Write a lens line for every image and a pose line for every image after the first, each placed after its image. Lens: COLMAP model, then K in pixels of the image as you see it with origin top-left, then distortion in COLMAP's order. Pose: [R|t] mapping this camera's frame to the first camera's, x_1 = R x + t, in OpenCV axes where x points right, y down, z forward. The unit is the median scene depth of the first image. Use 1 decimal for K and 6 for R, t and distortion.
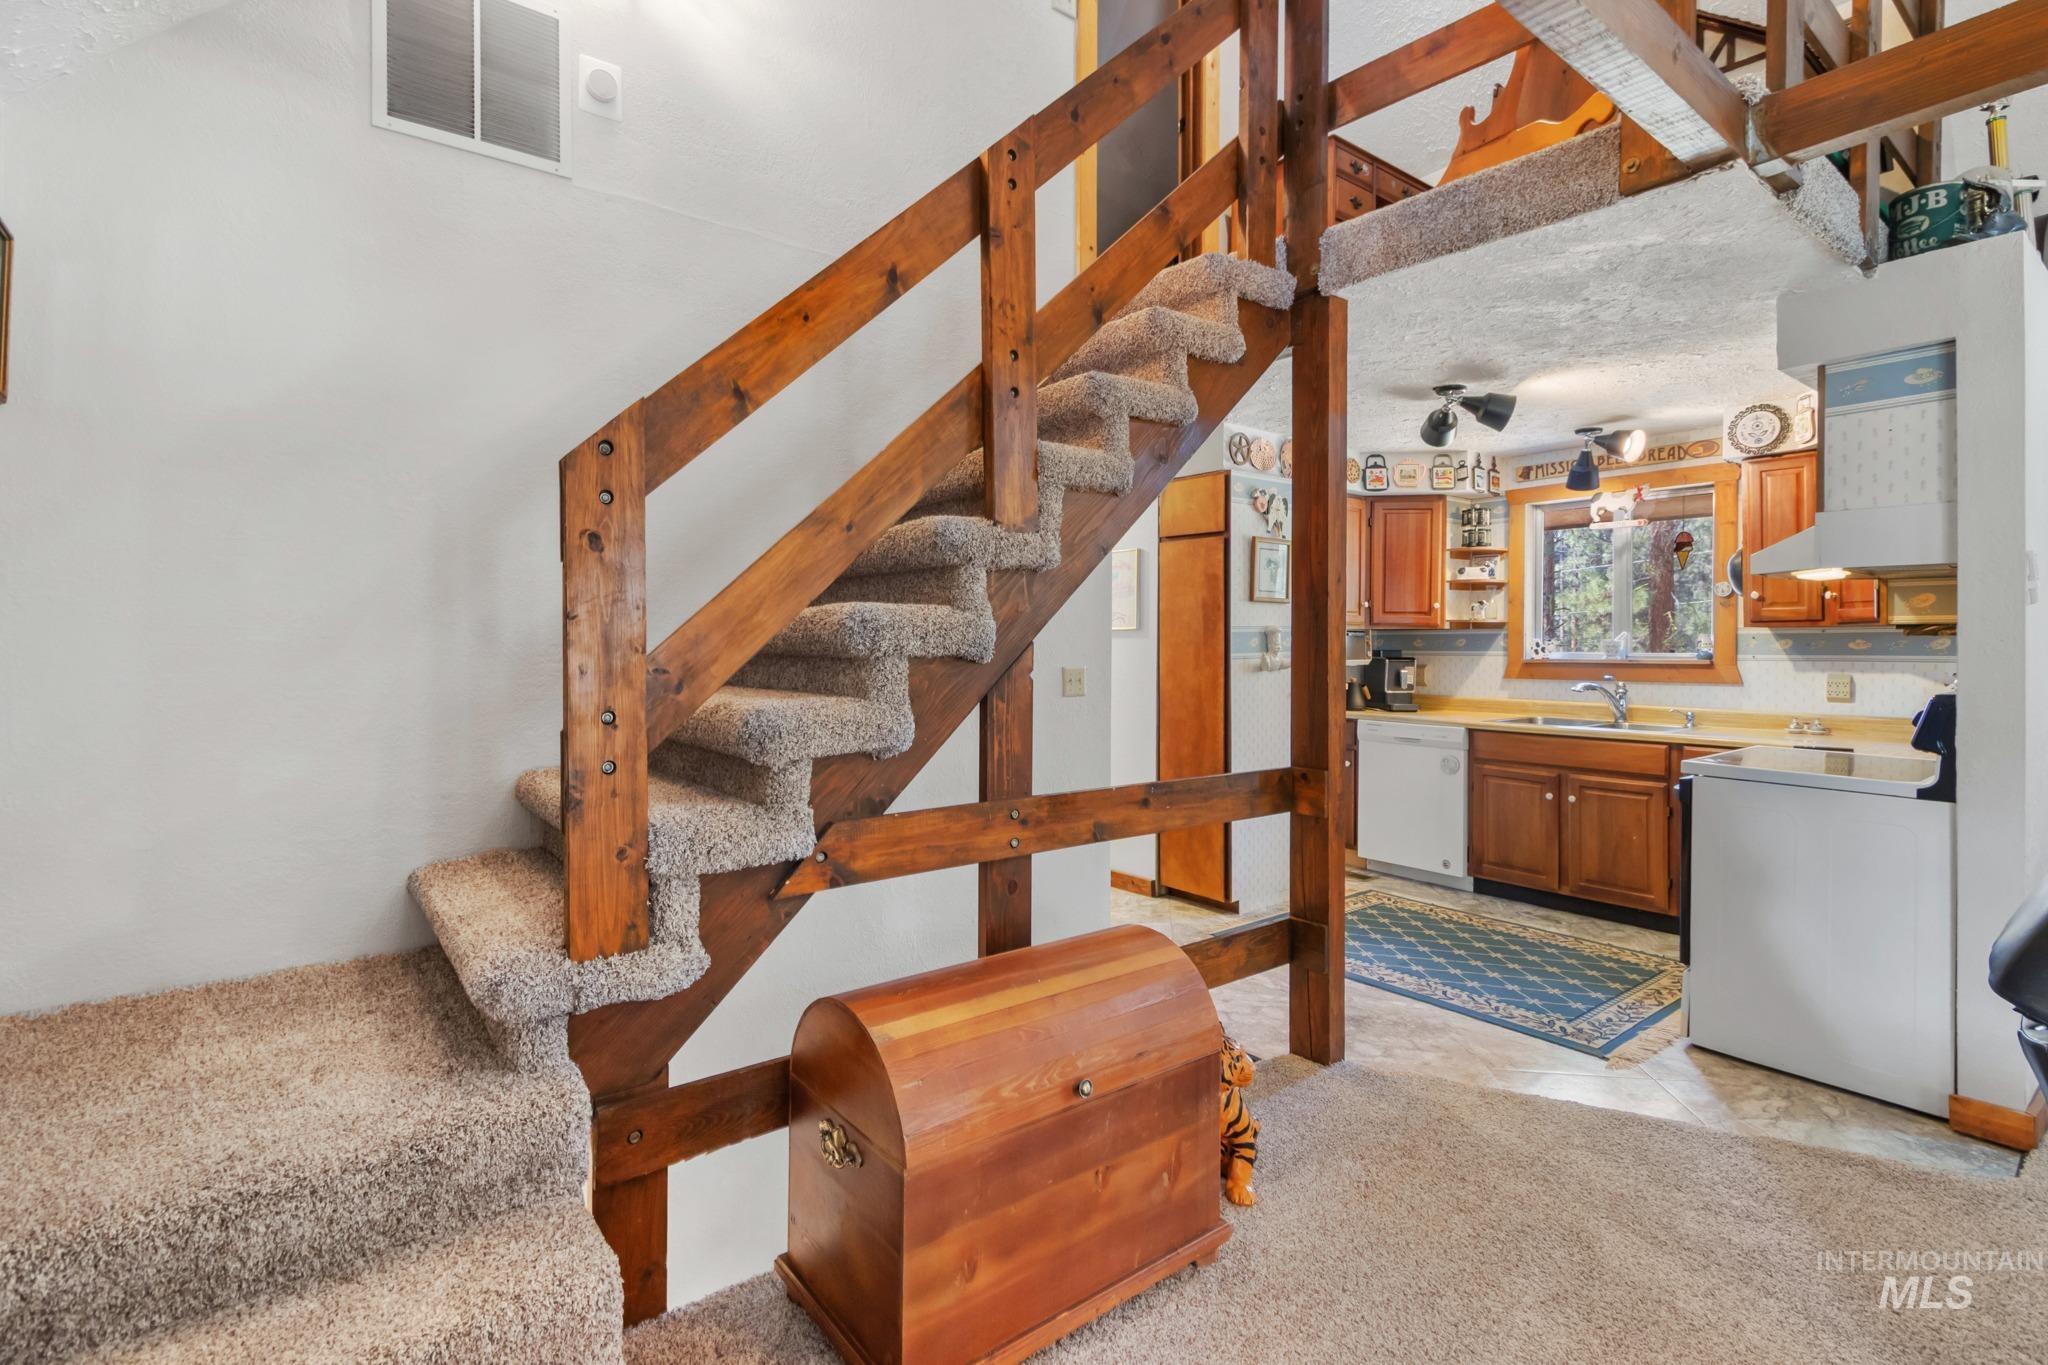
lens RADIAL K [[955.9, 0, 1005.4], [0, 955.9, 642.7], [0, 0, 1]] dist [0.004732, -0.003268]
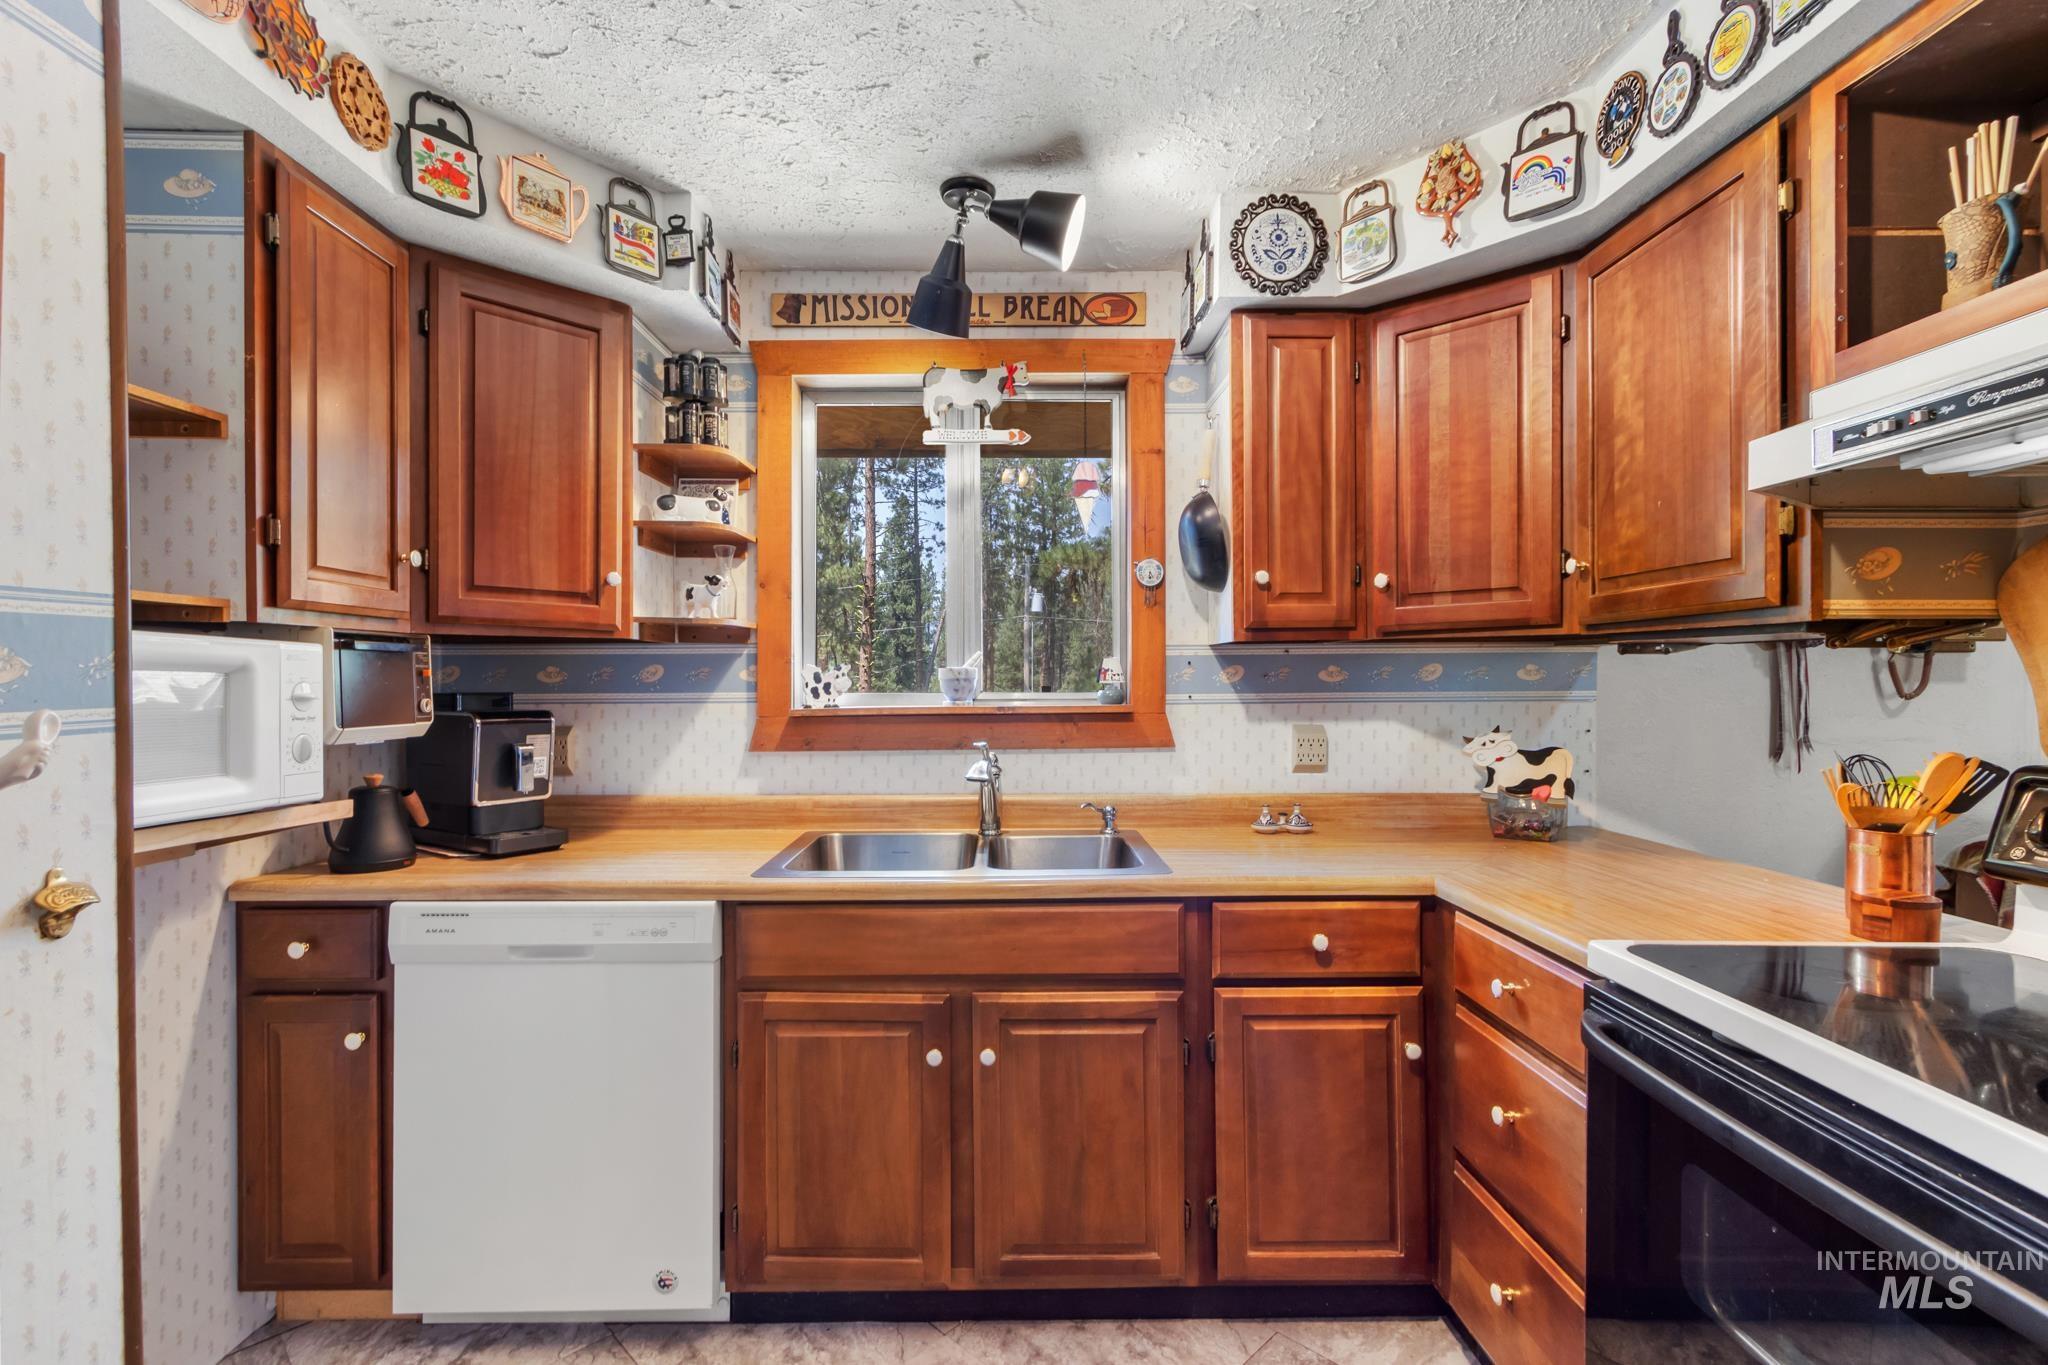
lens RADIAL K [[955.9, 0, 1022.5], [0, 955.9, 686.8], [0, 0, 1]] dist [0.004732, -0.003268]
pose [[0.593447, -0.009357, 0.804819, 0.240628], [0.004094, 0.999955, 0.008607, 0.003100], [-0.804863, -0.001813, 0.593458, 0.648933]]
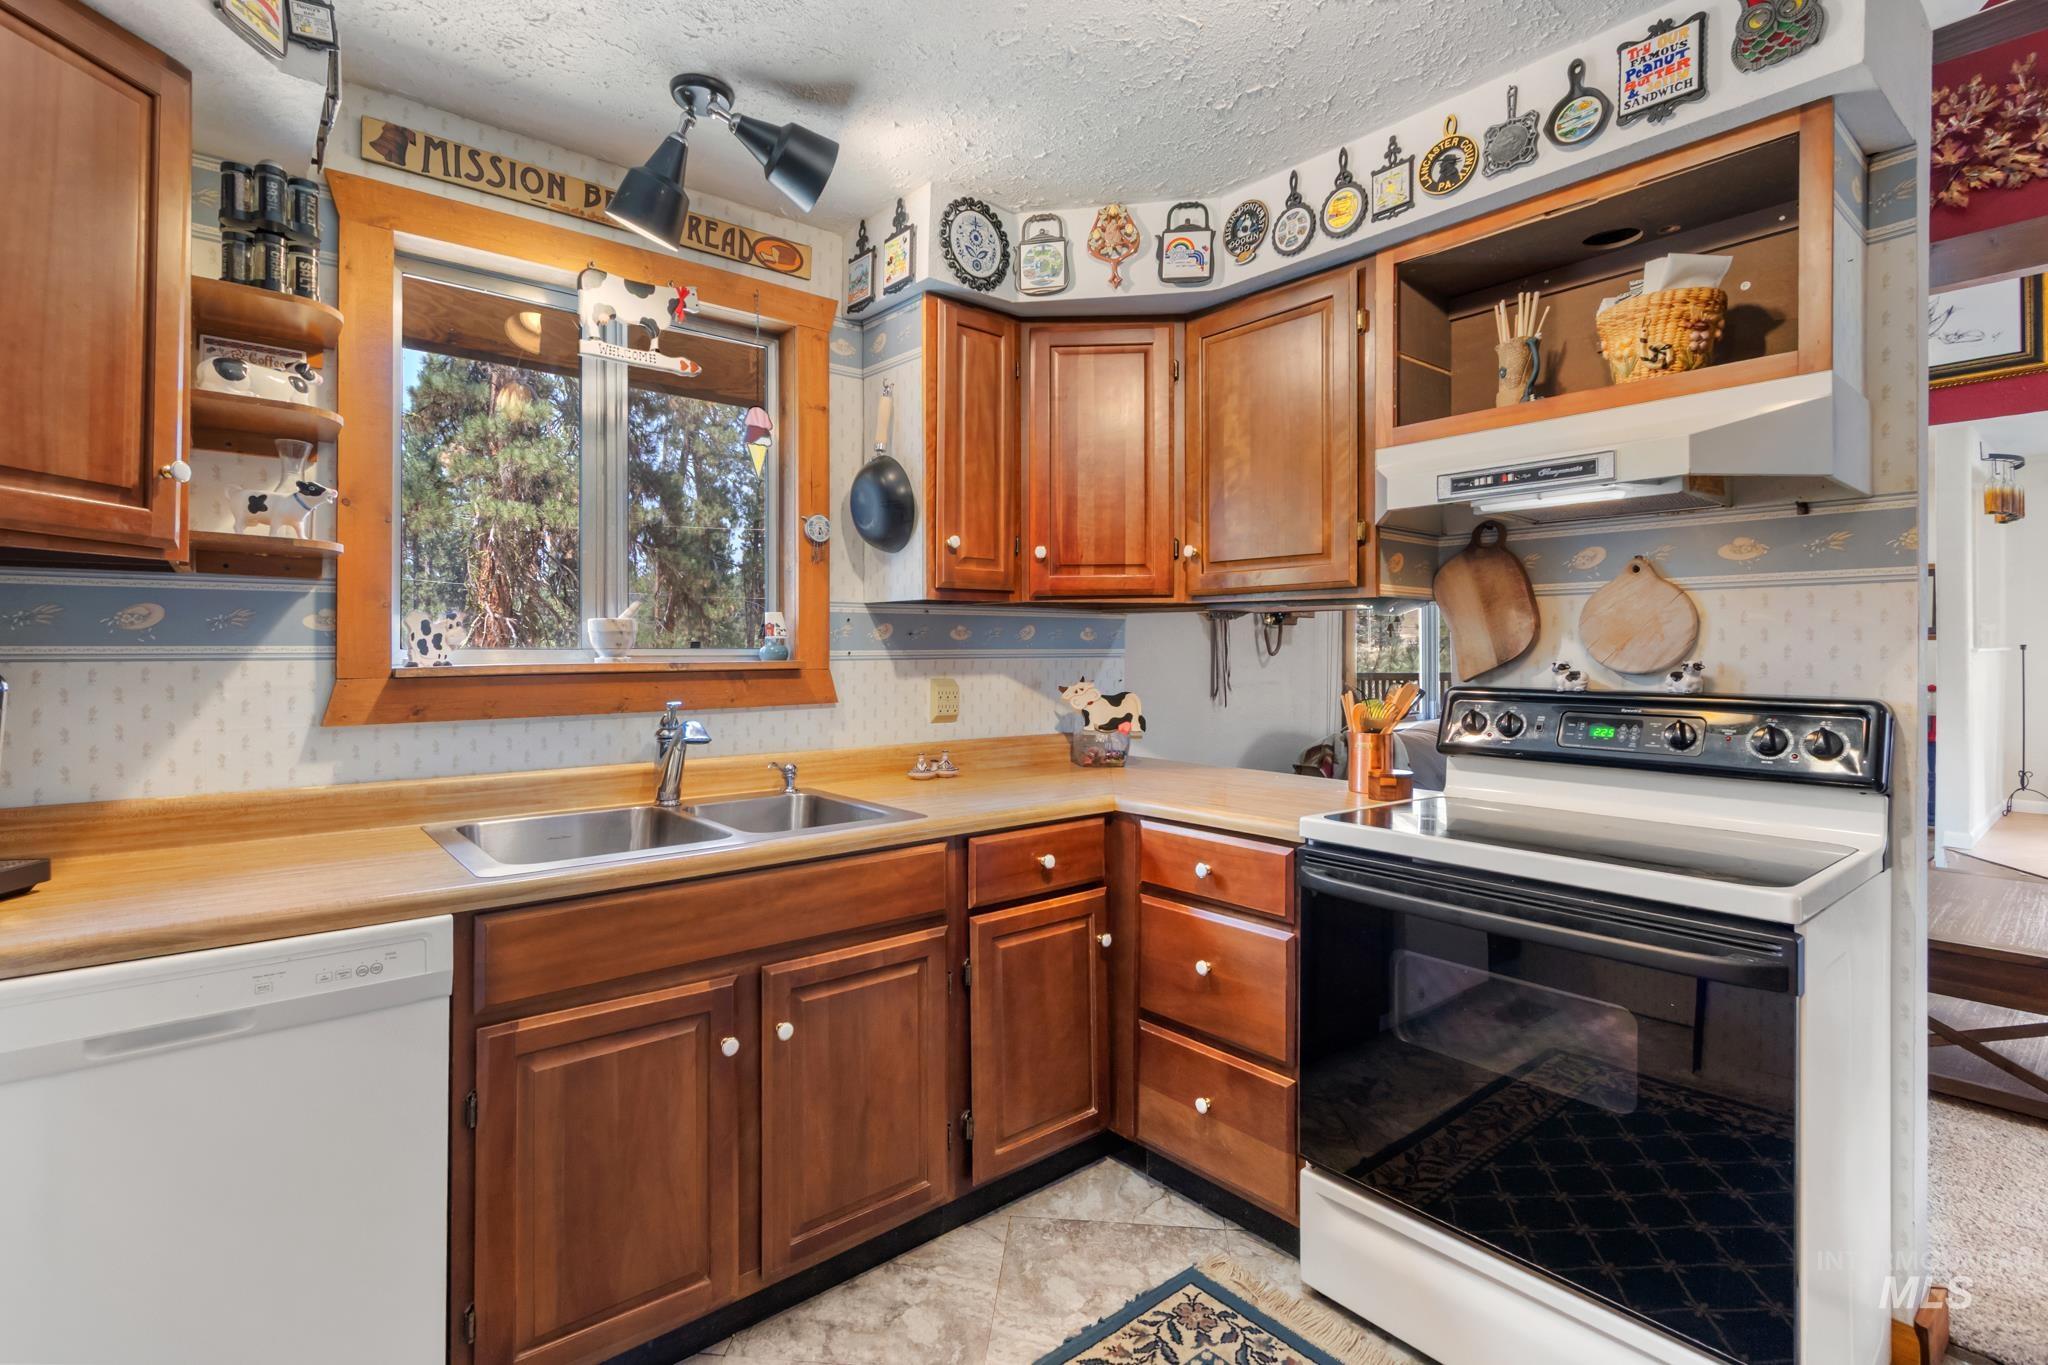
lens RADIAL K [[955.9, 0, 1021.6], [0, 955.9, 649.8], [0, 0, 1]] dist [0.004732, -0.003268]
pose [[-0.050259, -0.001375, 0.998735, 0.181813], [-0.000885, 0.999999, 0.001333, 0.010209], [-0.998736, -0.000817, -0.050260, 0.802116]]
